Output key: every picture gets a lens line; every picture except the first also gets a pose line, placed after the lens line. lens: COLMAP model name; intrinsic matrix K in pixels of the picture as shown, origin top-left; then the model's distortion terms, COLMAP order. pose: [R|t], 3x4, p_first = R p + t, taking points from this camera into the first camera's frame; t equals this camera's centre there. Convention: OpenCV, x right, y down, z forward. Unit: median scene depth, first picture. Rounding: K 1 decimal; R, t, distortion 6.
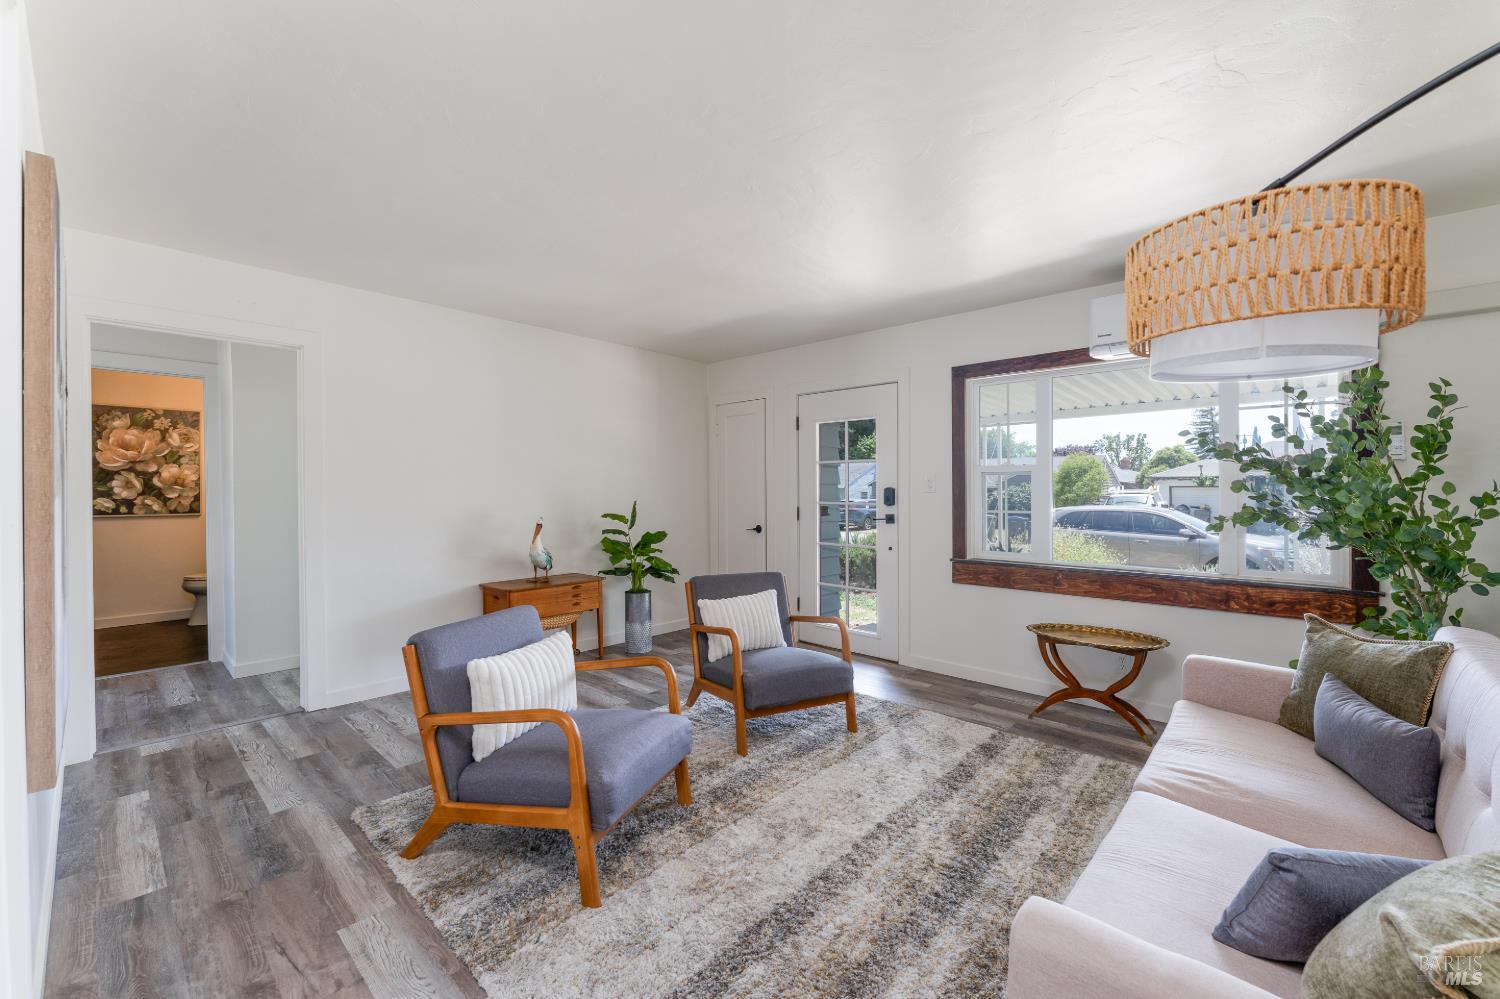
lens RADIAL K [[605.9, 0, 749.8], [0, 605.9, 497.7], [0, 0, 1]] dist [0.003075, -0.001202]
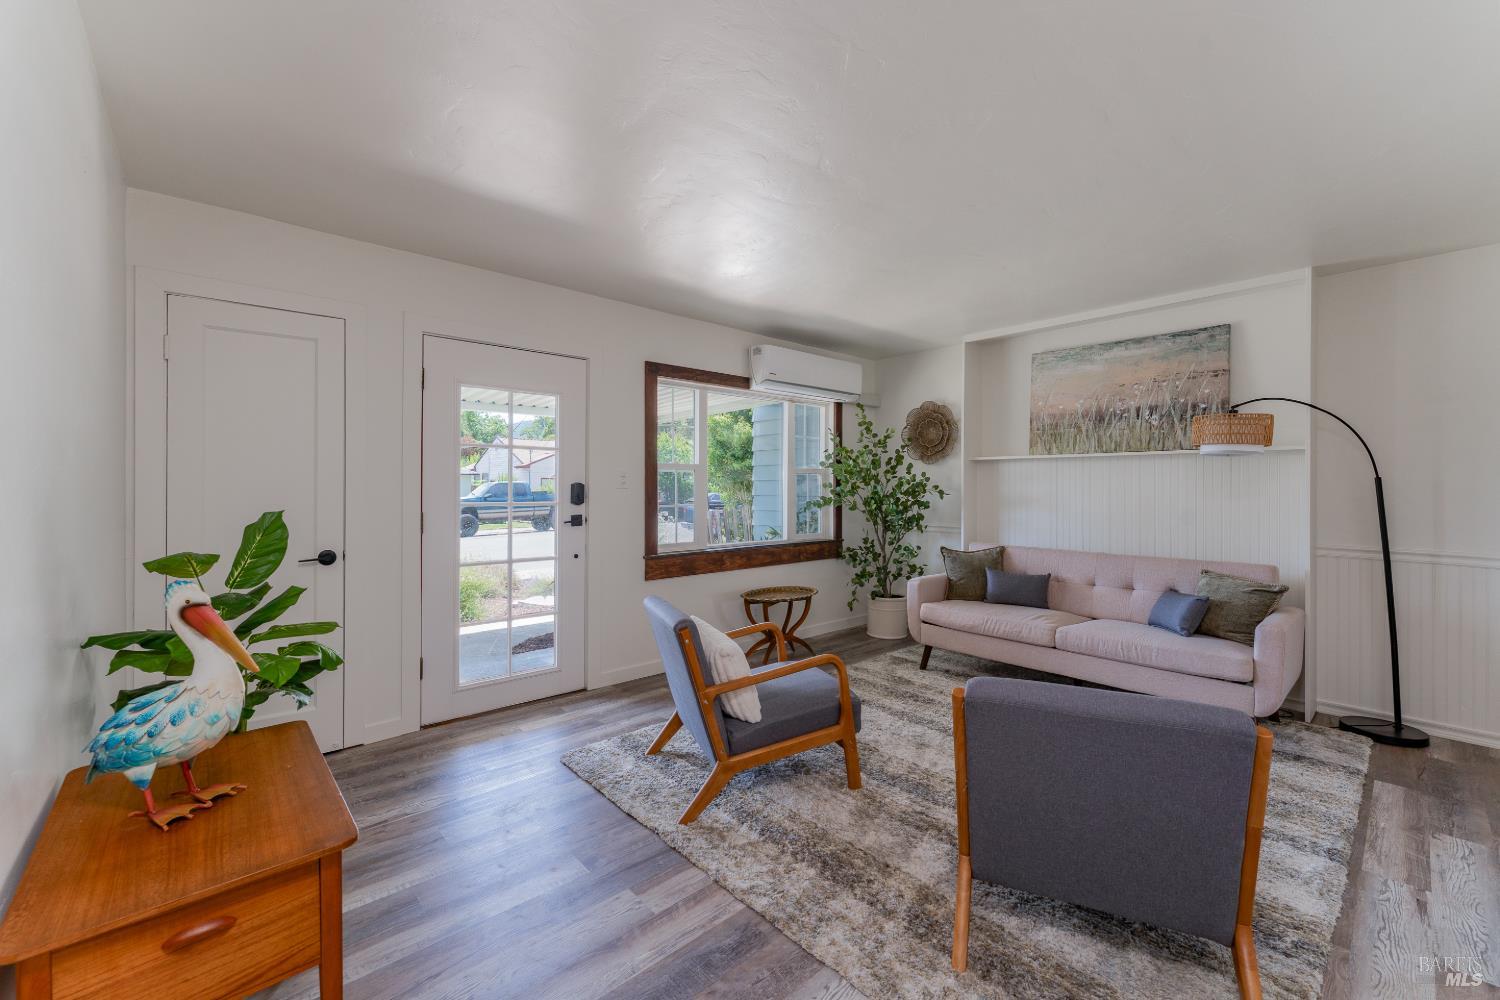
lens RADIAL K [[605.9, 0, 753.1], [0, 605.9, 486.5], [0, 0, 1]] dist [0.003075, -0.001202]
pose [[0.077775, -0.000542, 0.996971, -0.669854], [0.007027, 0.999975, -0.000004, -0.011757], [-0.996946, 0.007006, 0.077777, 0.801292]]
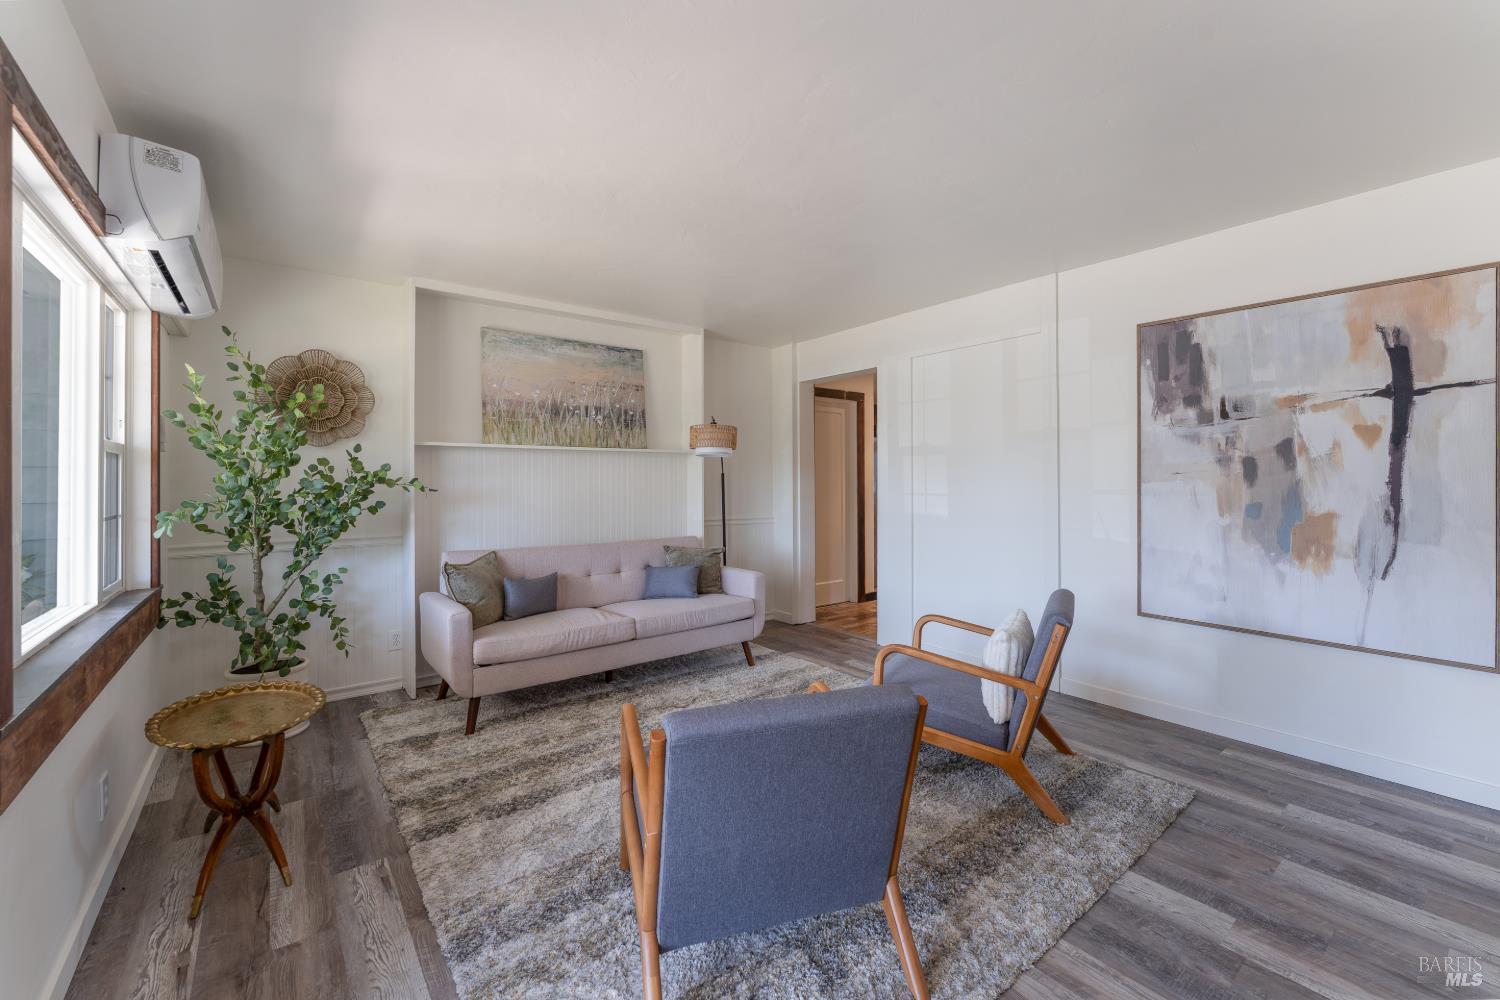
lens RADIAL K [[605.9, 0, 758.8], [0, 605.9, 479.0], [0, 0, 1]] dist [0.003075, -0.001202]
pose [[-0.988522, 0.004410, 0.151011, -0.050660], [0.005541, 0.999960, 0.007072, -0.014006], [-0.150974, 0.007827, -0.988507, 1.301677]]
